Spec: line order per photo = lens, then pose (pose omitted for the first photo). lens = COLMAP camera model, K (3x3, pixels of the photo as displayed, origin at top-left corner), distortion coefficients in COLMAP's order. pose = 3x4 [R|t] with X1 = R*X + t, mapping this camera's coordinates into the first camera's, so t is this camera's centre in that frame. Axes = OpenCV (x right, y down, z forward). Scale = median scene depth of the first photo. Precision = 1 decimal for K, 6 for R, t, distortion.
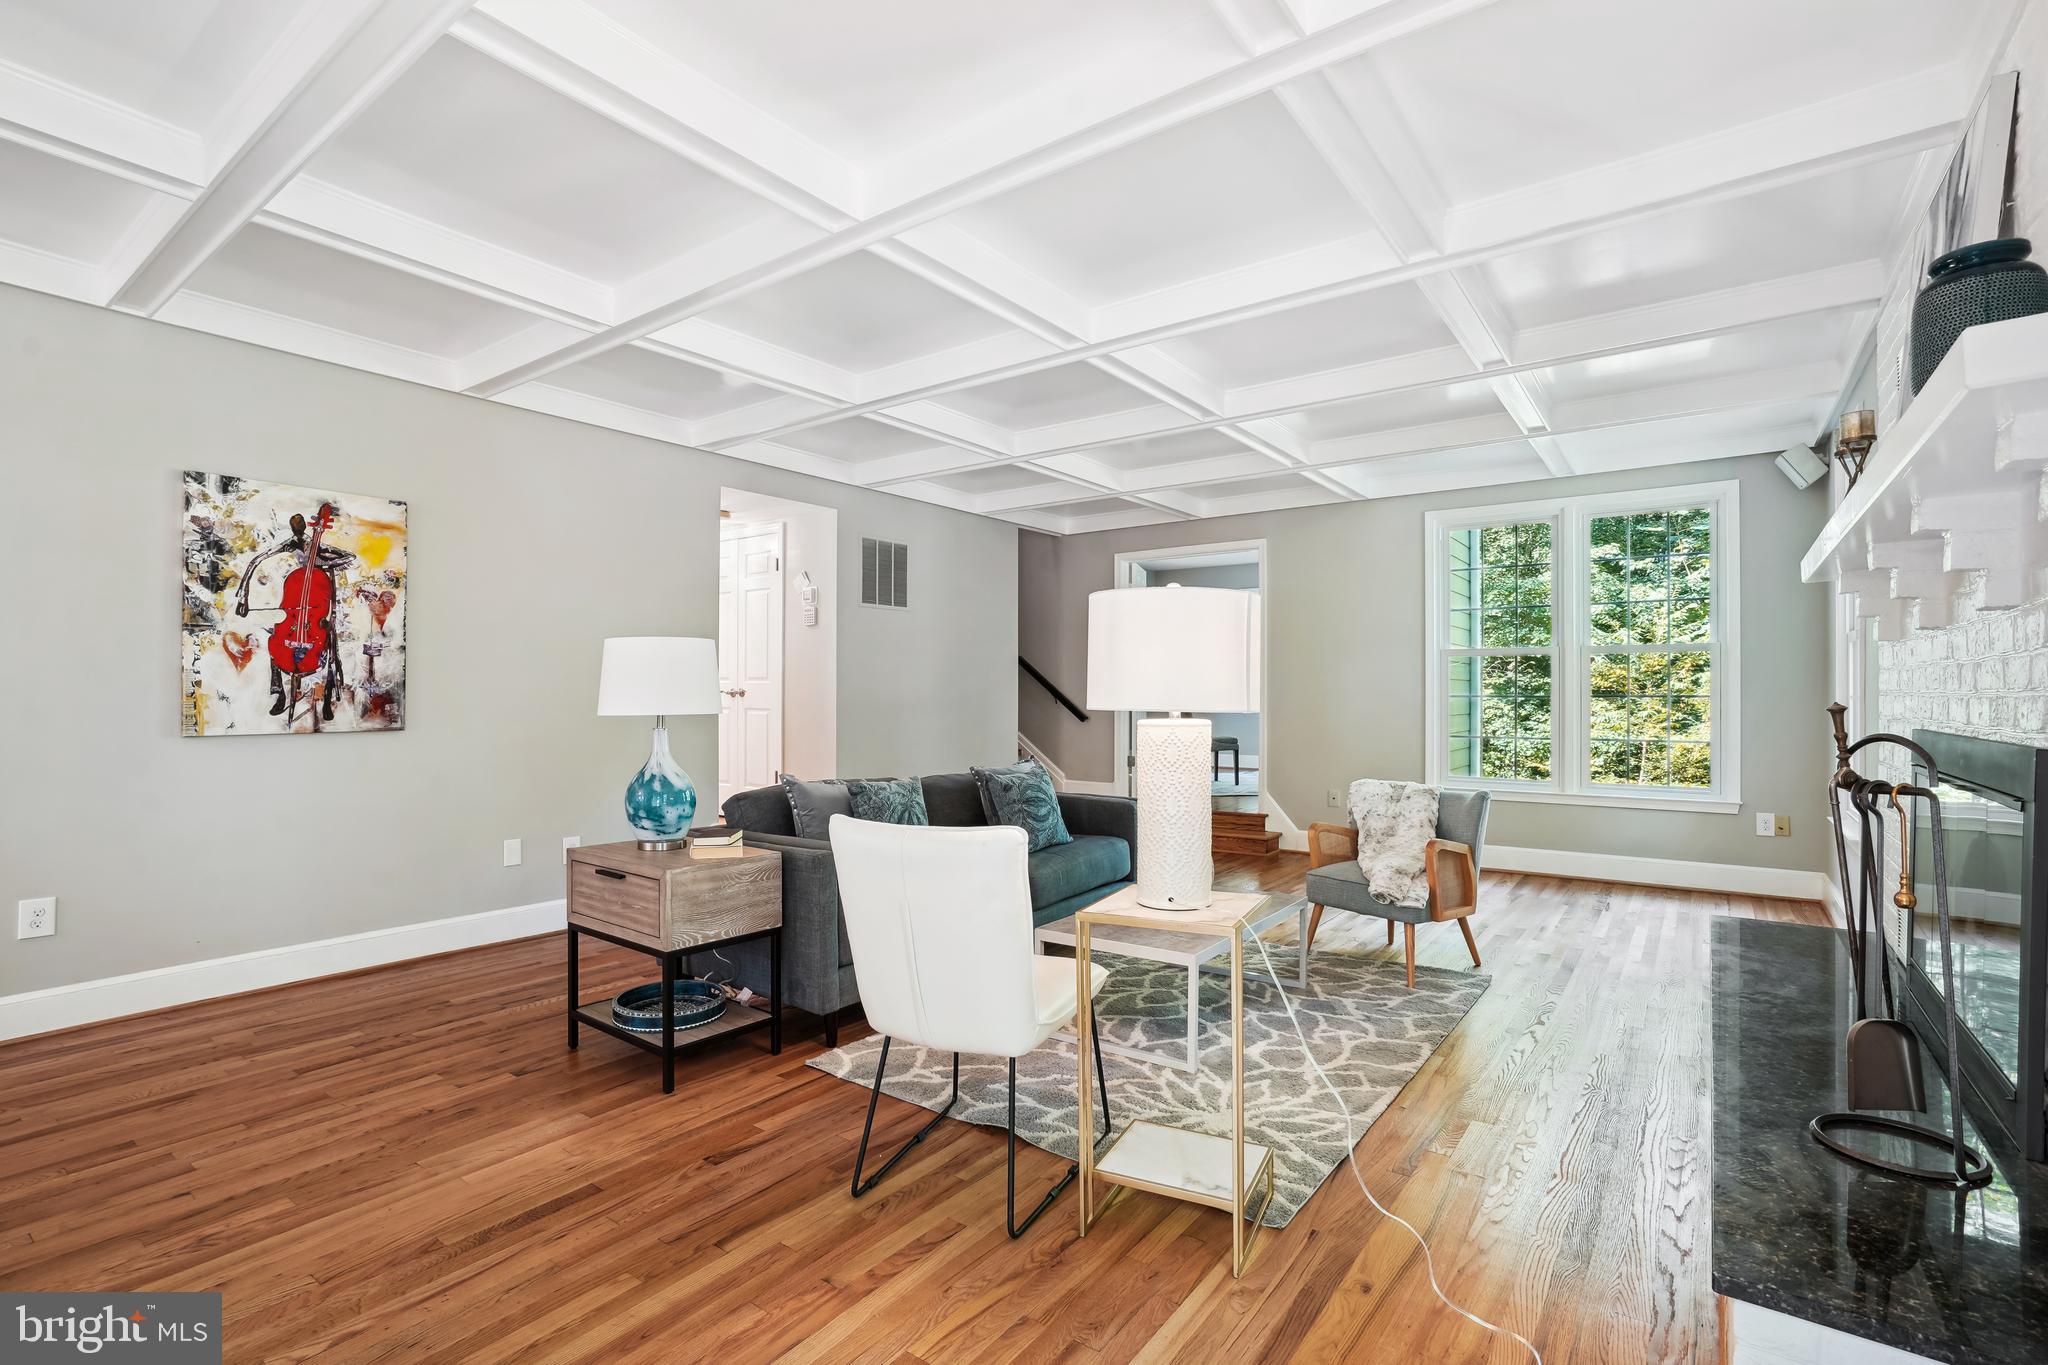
lens RADIAL K [[949.1, 0, 1010.2], [0, 949.1, 692.6], [0, 0, 1]] dist [-0.032985, 0.005805]
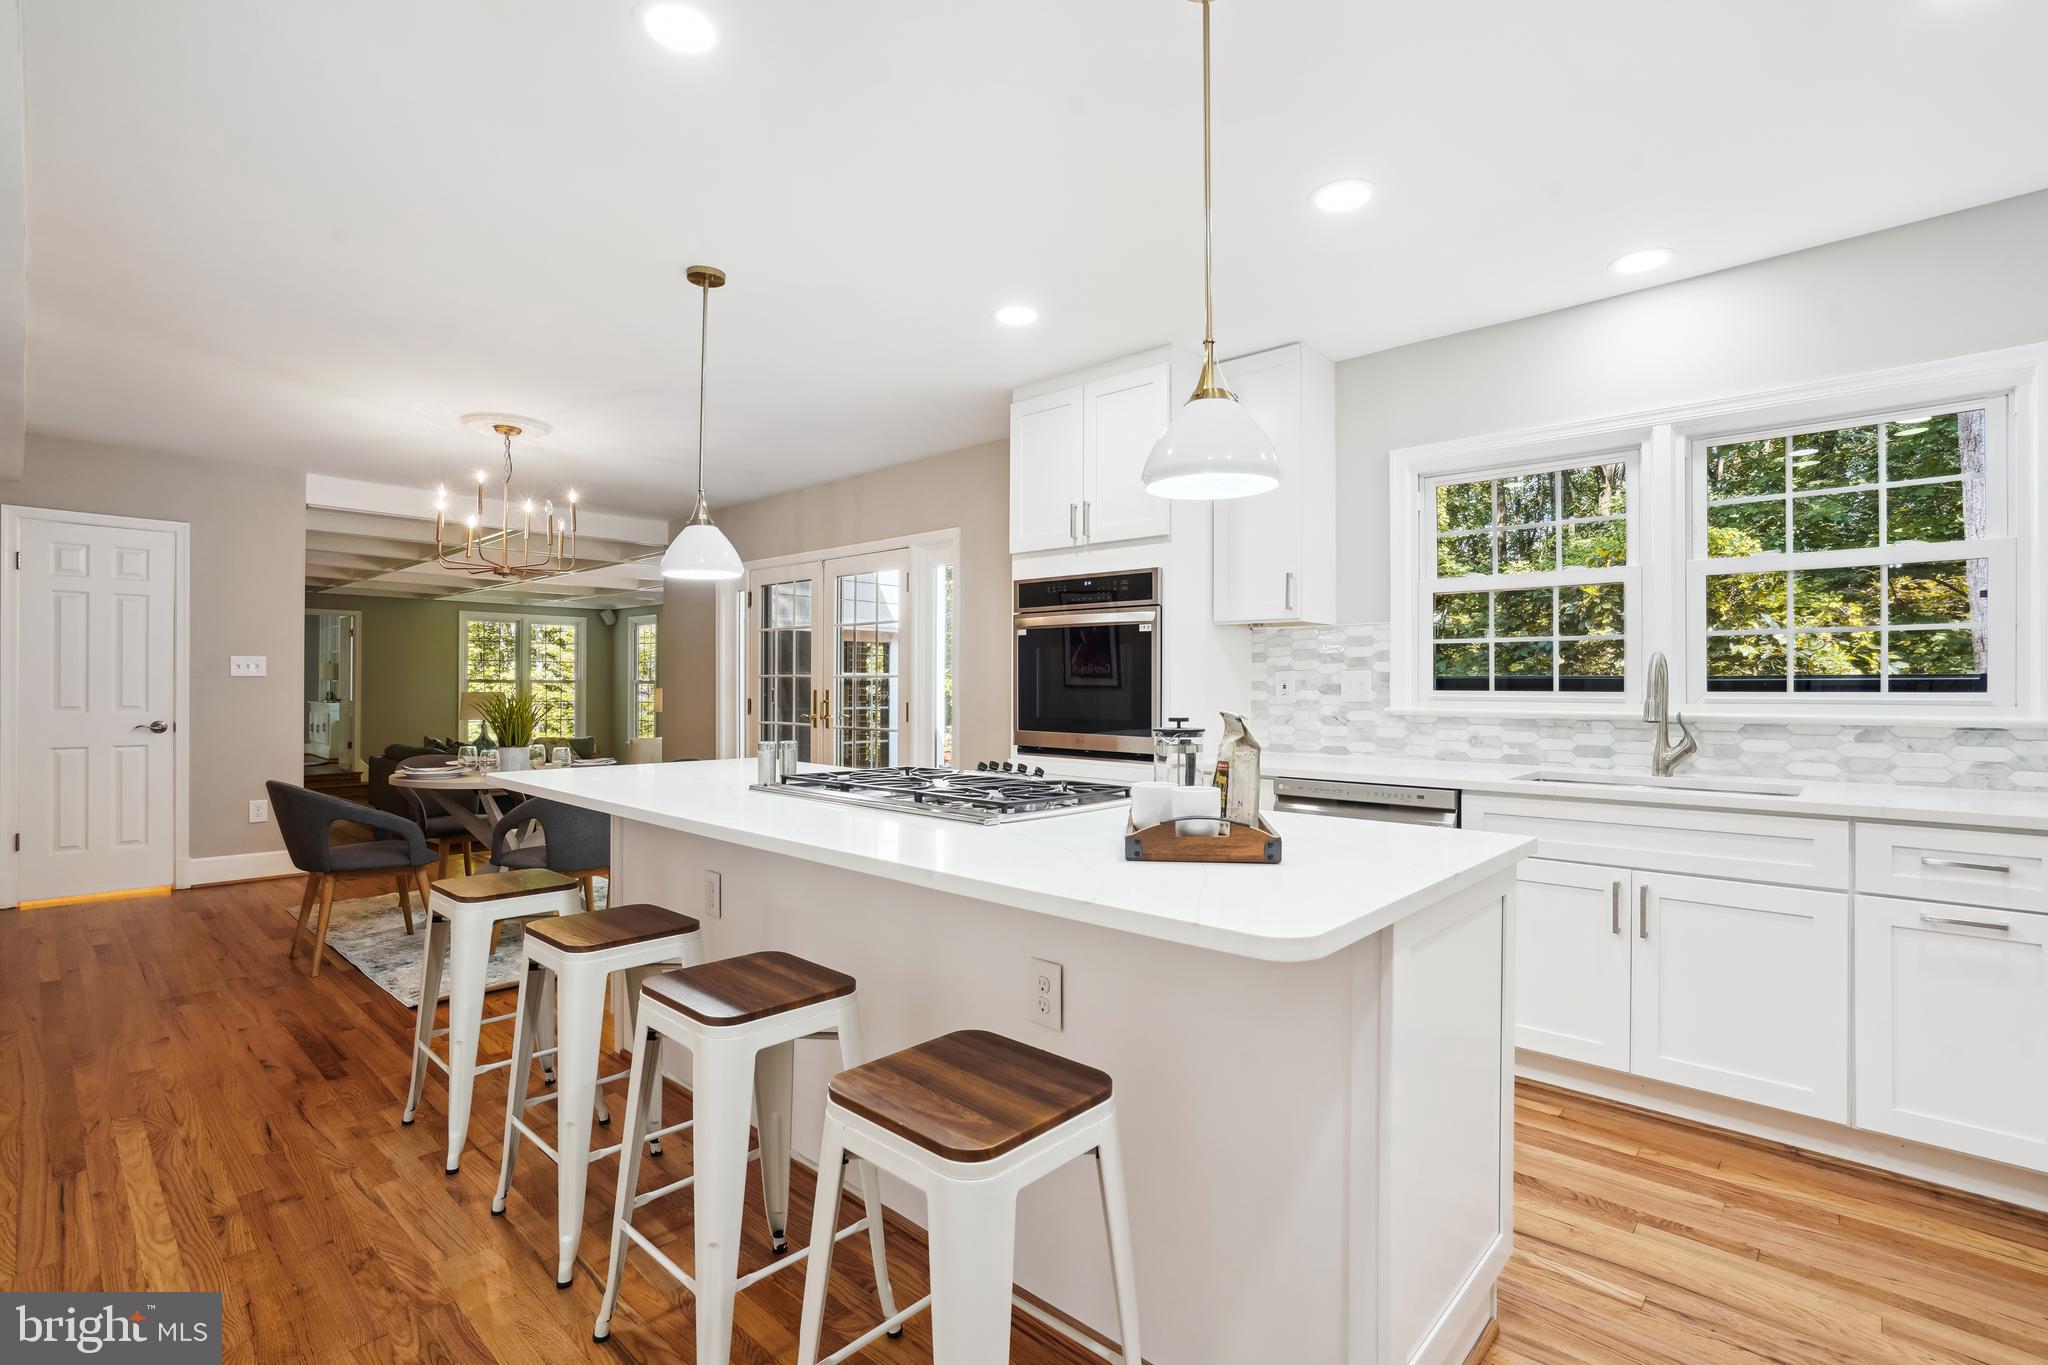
lens RADIAL K [[949.1, 0, 1017.7], [0, 949.1, 683.9], [0, 0, 1]] dist [-0.032985, 0.005805]
pose [[0.097357, -0.003746, 0.995242, -2.487585], [-0.005428, 0.999976, 0.004295, -0.088739], [-0.995235, -0.005820, 0.097334, -0.660966]]
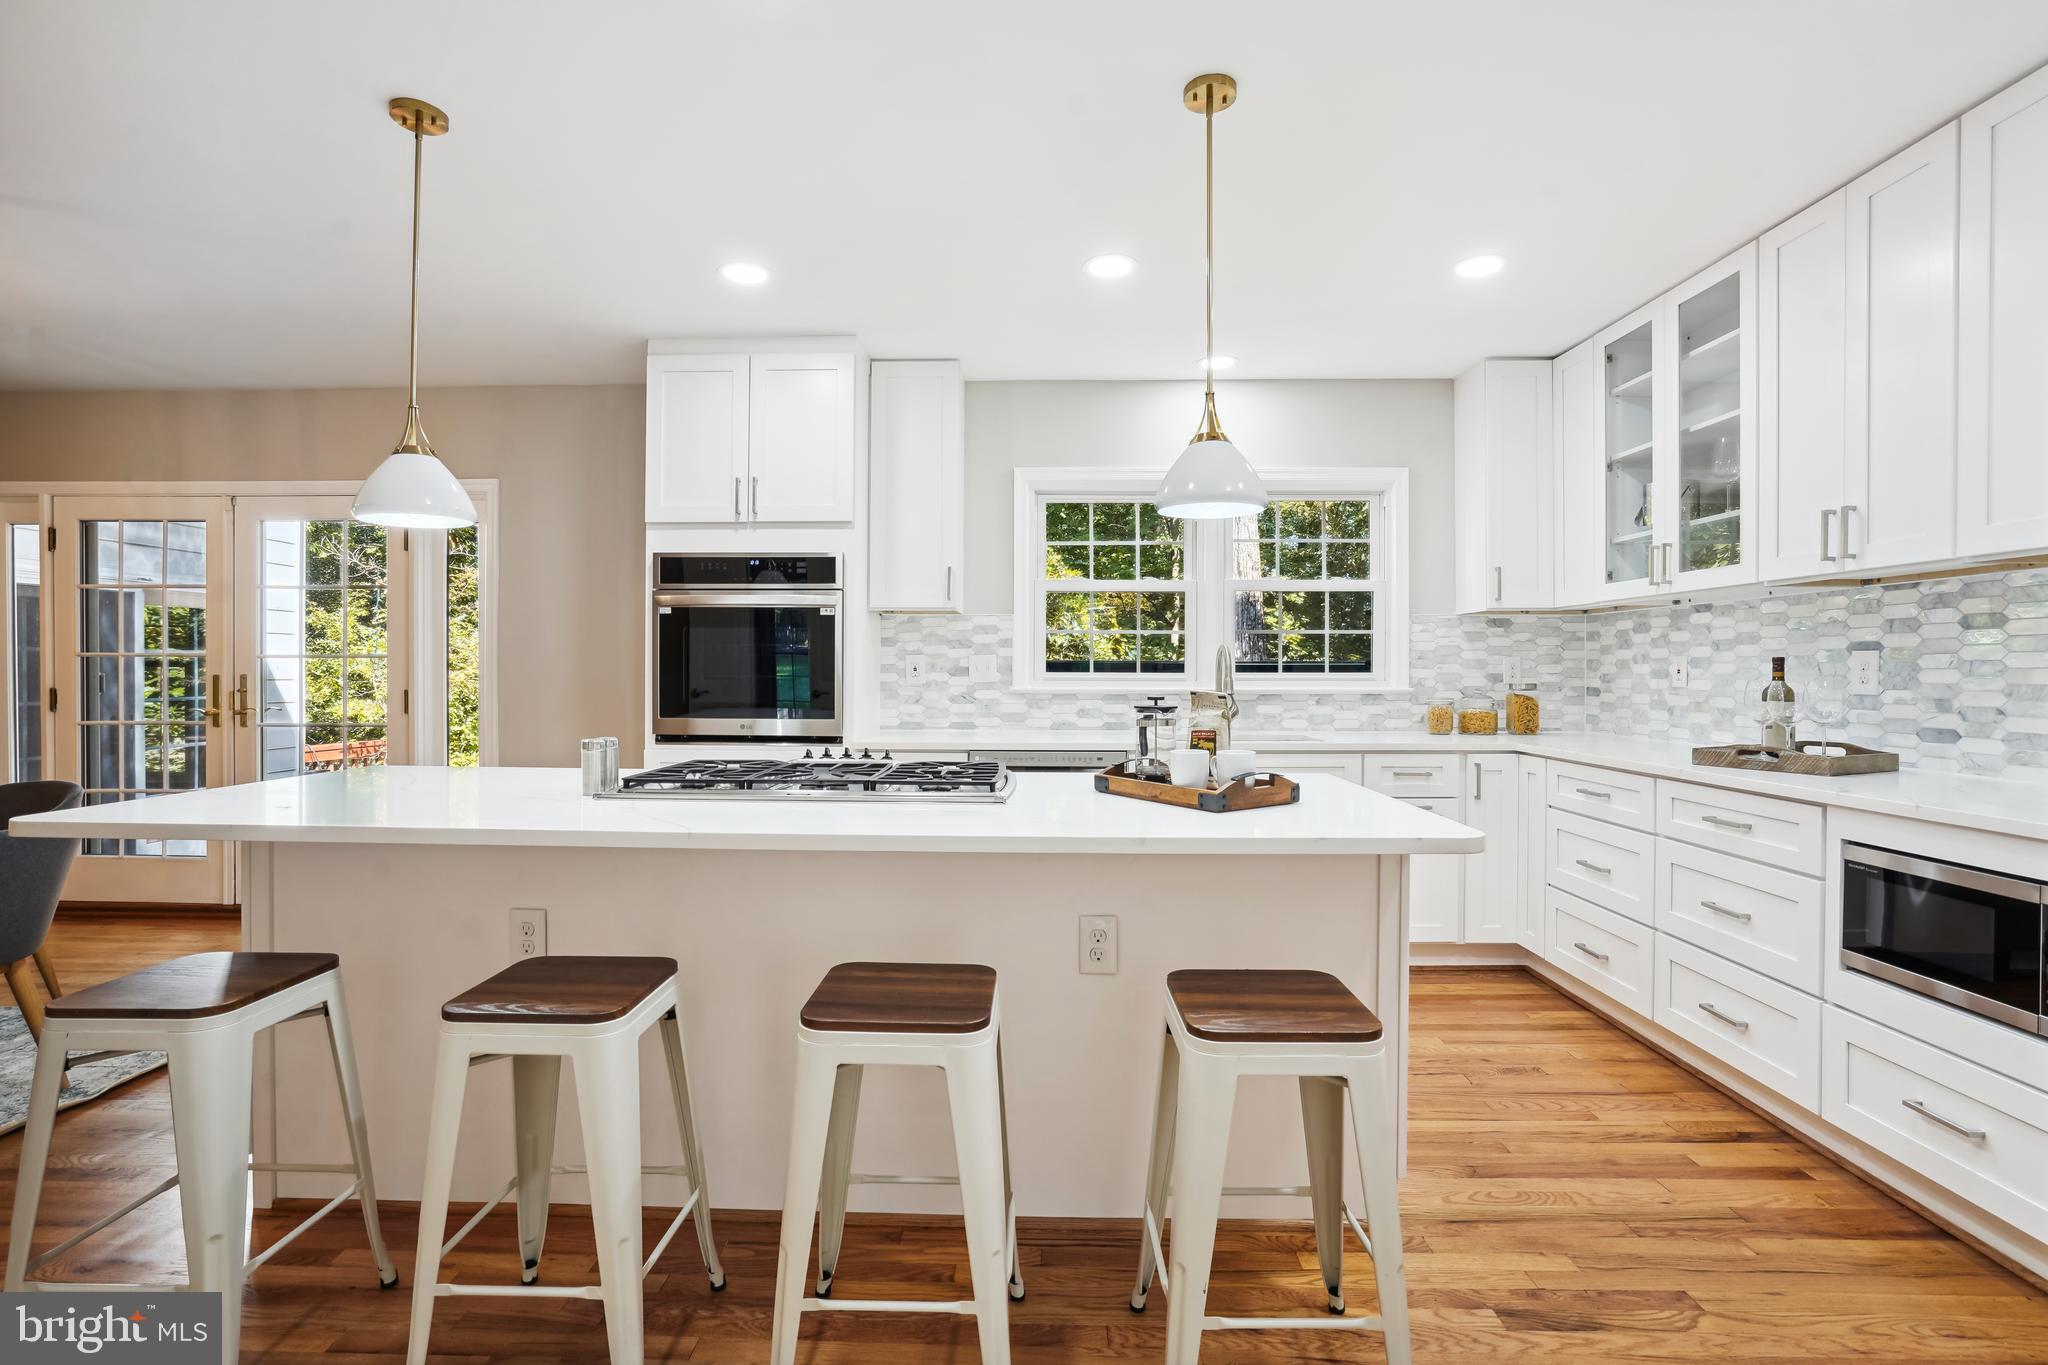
lens RADIAL K [[949.1, 0, 1024.5], [0, 949.1, 669.7], [0, 0, 1]] dist [-0.032985, 0.005805]
pose [[-0.591242, -0.008089, 0.806454, -2.419052], [-0.007890, 0.999960, 0.004246, -0.088269], [-0.806456, -0.003852, -0.591282, -0.280222]]
